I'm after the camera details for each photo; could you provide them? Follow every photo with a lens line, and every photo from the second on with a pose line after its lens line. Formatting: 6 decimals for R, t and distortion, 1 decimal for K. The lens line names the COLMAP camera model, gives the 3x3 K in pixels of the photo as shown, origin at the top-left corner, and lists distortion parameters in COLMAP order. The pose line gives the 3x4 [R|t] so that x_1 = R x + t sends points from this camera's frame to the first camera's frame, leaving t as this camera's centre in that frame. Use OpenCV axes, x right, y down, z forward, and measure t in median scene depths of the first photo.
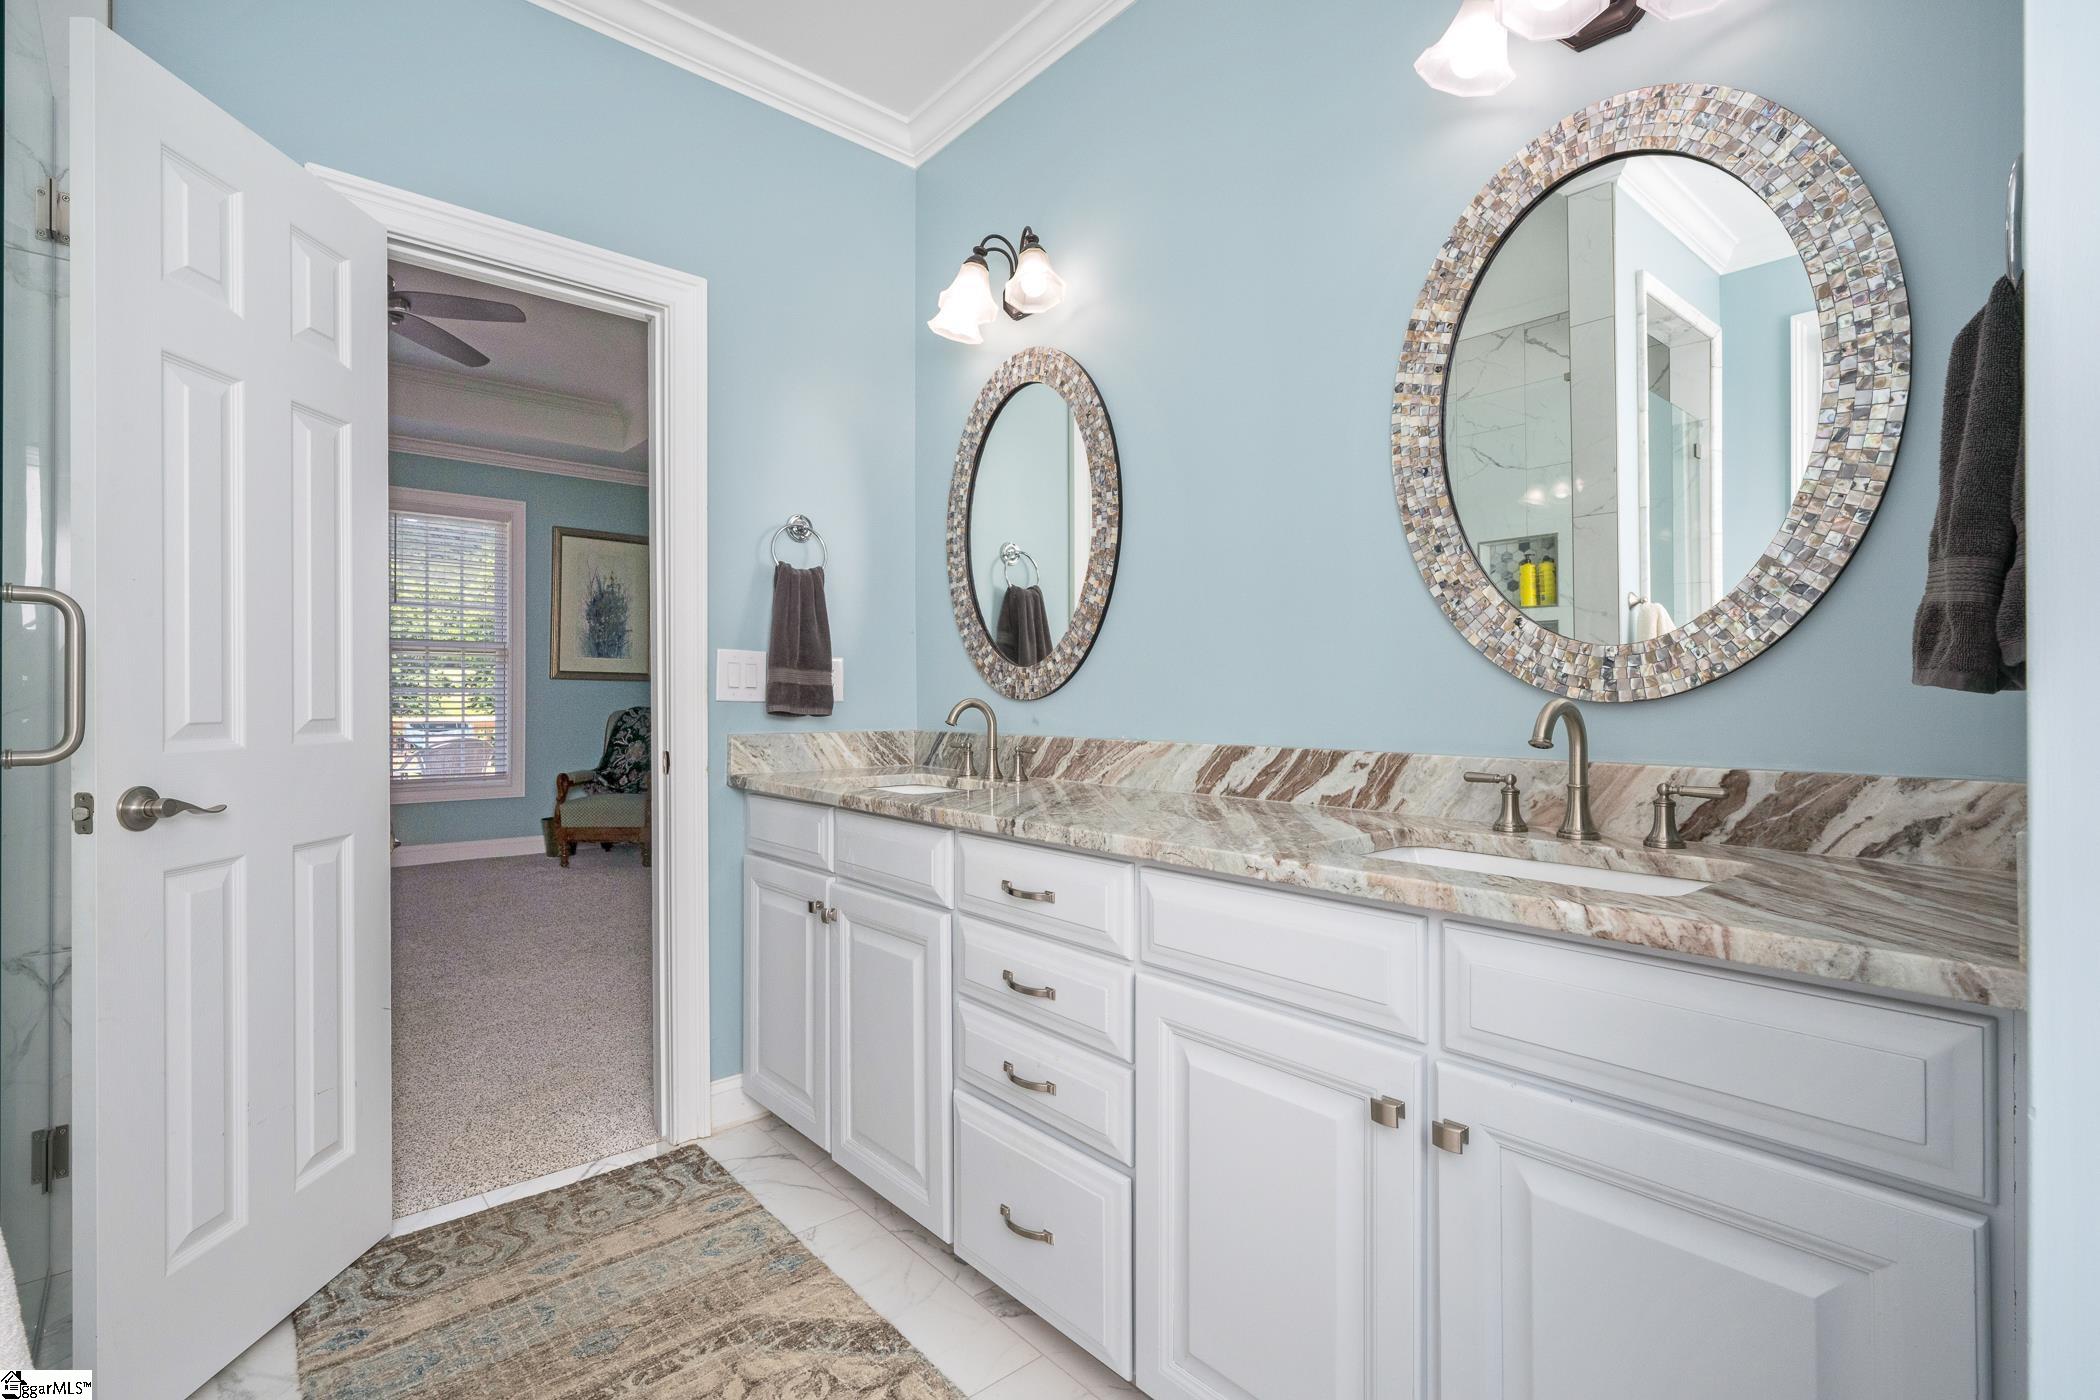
lens RADIAL K [[946.9, 0, 1032.6], [0, 946.9, 695.7], [0, 0, 1]] dist [-0.002357, 0.000450]
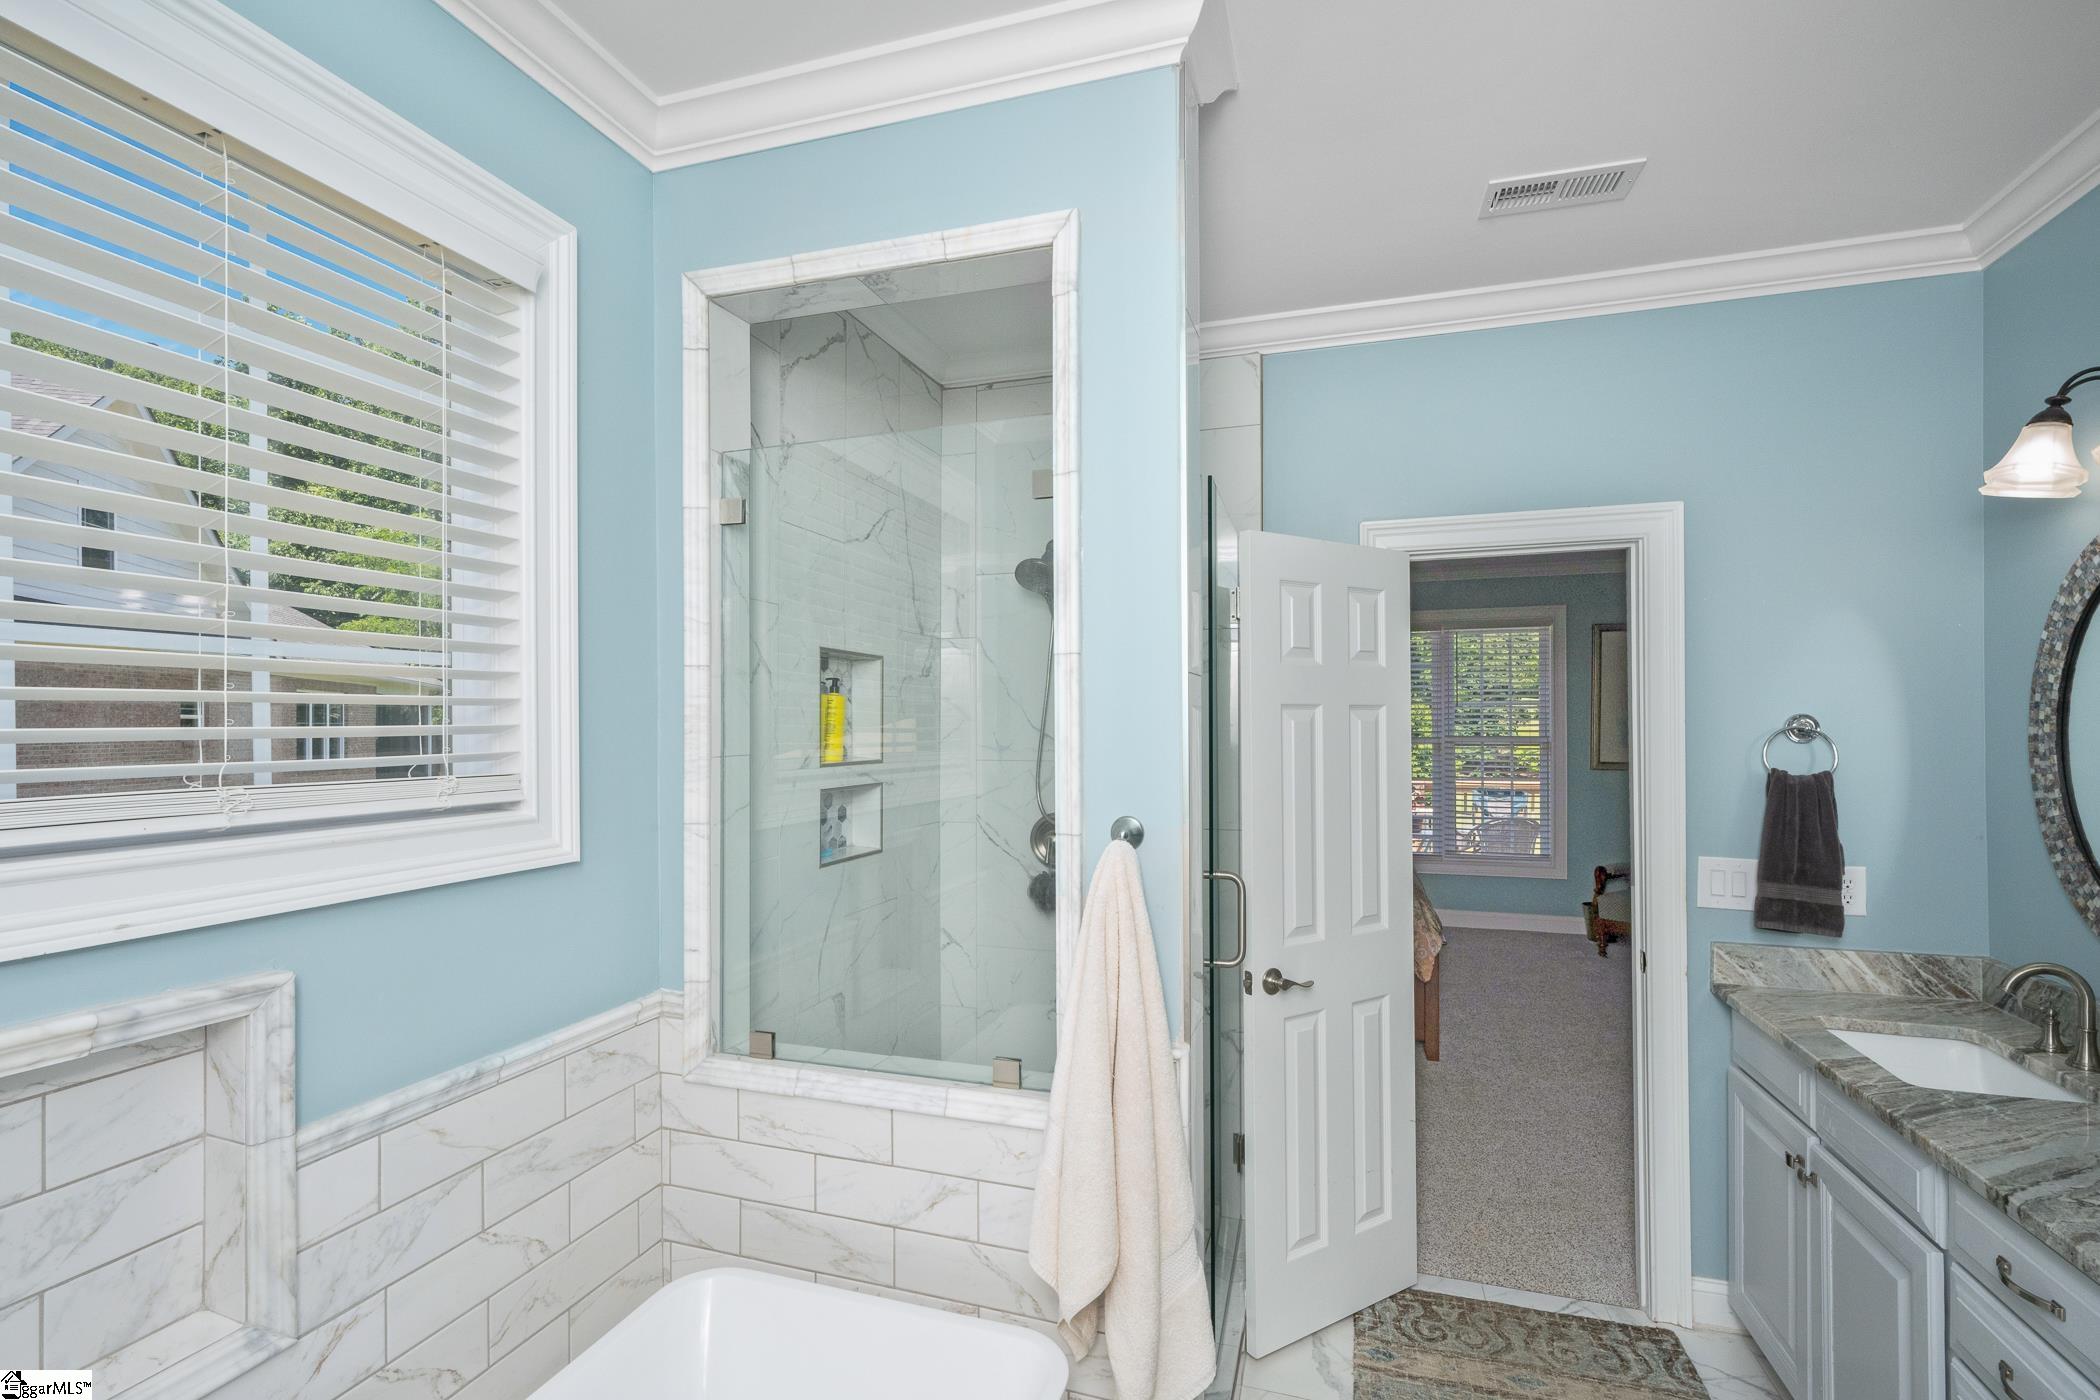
lens RADIAL K [[946.9, 0, 1065.0], [0, 946.9, 716.8], [0, 0, 1]] dist [-0.002357, 0.000450]
pose [[0.531755, -0.000289, -0.846898, 0.168112], [0.006529, 0.999972, 0.003759, -0.209003], [0.846873, -0.007528, 0.531742, -0.121608]]
